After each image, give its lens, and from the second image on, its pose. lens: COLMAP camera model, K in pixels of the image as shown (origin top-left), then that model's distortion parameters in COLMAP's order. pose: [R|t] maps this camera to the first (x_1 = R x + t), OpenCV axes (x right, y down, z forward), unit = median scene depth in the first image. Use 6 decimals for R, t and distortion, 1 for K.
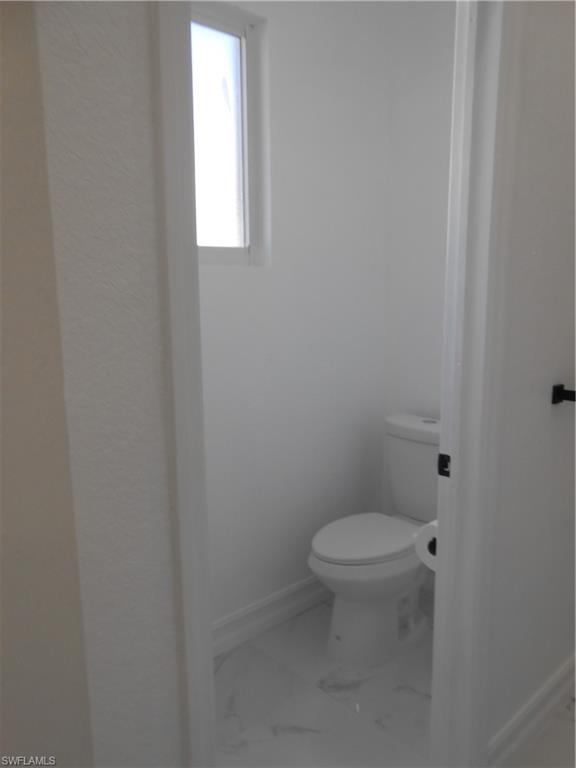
lens RADIAL K [[600.6, 0, 288.0], [0, 600.6, 384.0], [0, 0, 1]] dist [-0.020733, 0.043753]
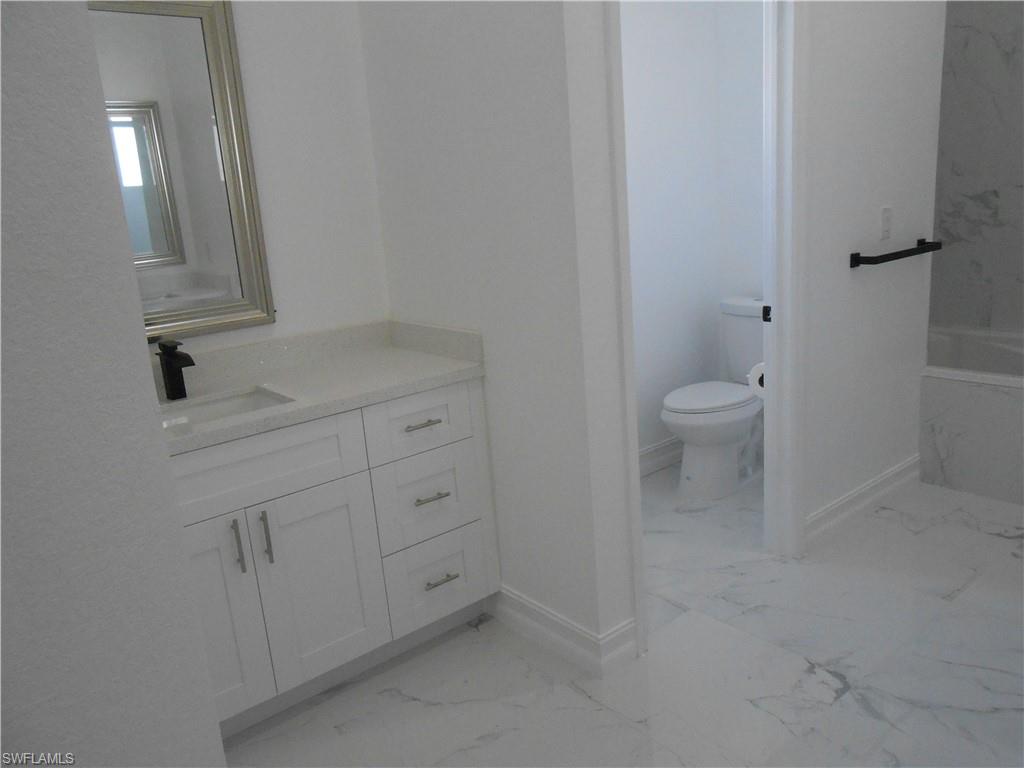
lens RADIAL K [[800.8, 0, 516.5], [0, 800.8, 385.9], [0, 0, 1]] dist [-0.020733, 0.043753]
pose [[0.995310, -0.045414, -0.085417, -0.144313], [0.053588, 0.993940, 0.095974, 0.076604], [0.080540, -0.100101, 0.991712, -0.774403]]
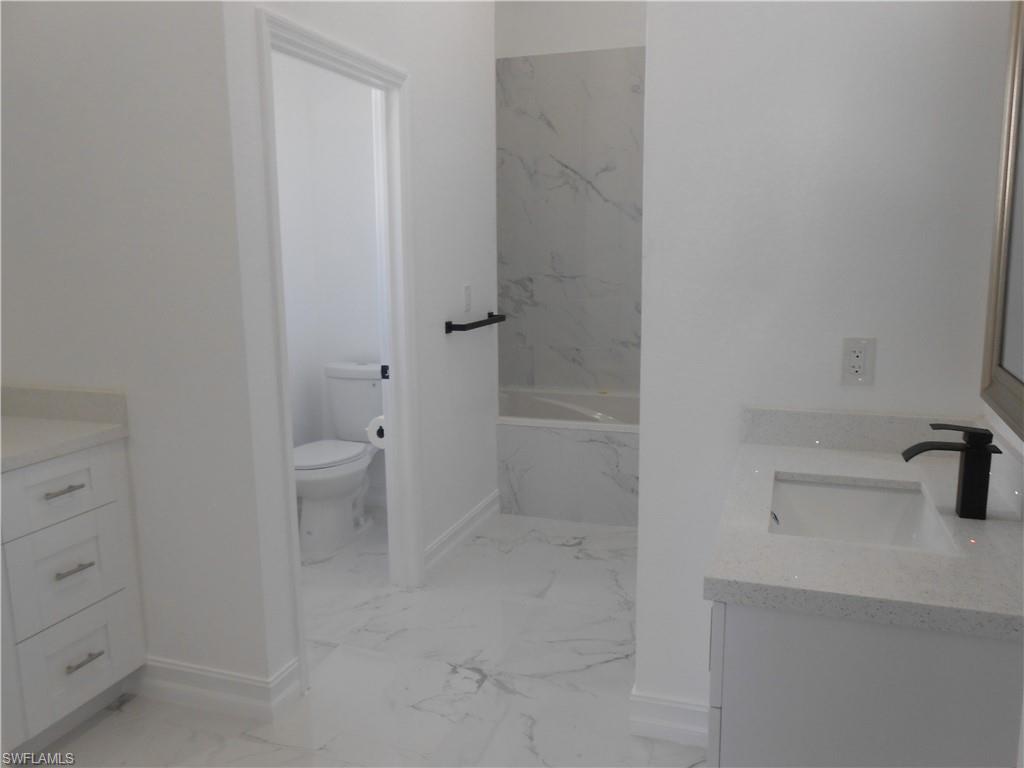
lens RADIAL K [[800.8, 0, 516.5], [0, 800.8, 385.9], [0, 0, 1]] dist [-0.020733, 0.043753]
pose [[0.889275, -0.077134, 0.450822, -0.331286], [0.069360, 0.997020, 0.033769, 0.103314], [-0.452083, 0.001239, 0.891975, -0.897189]]
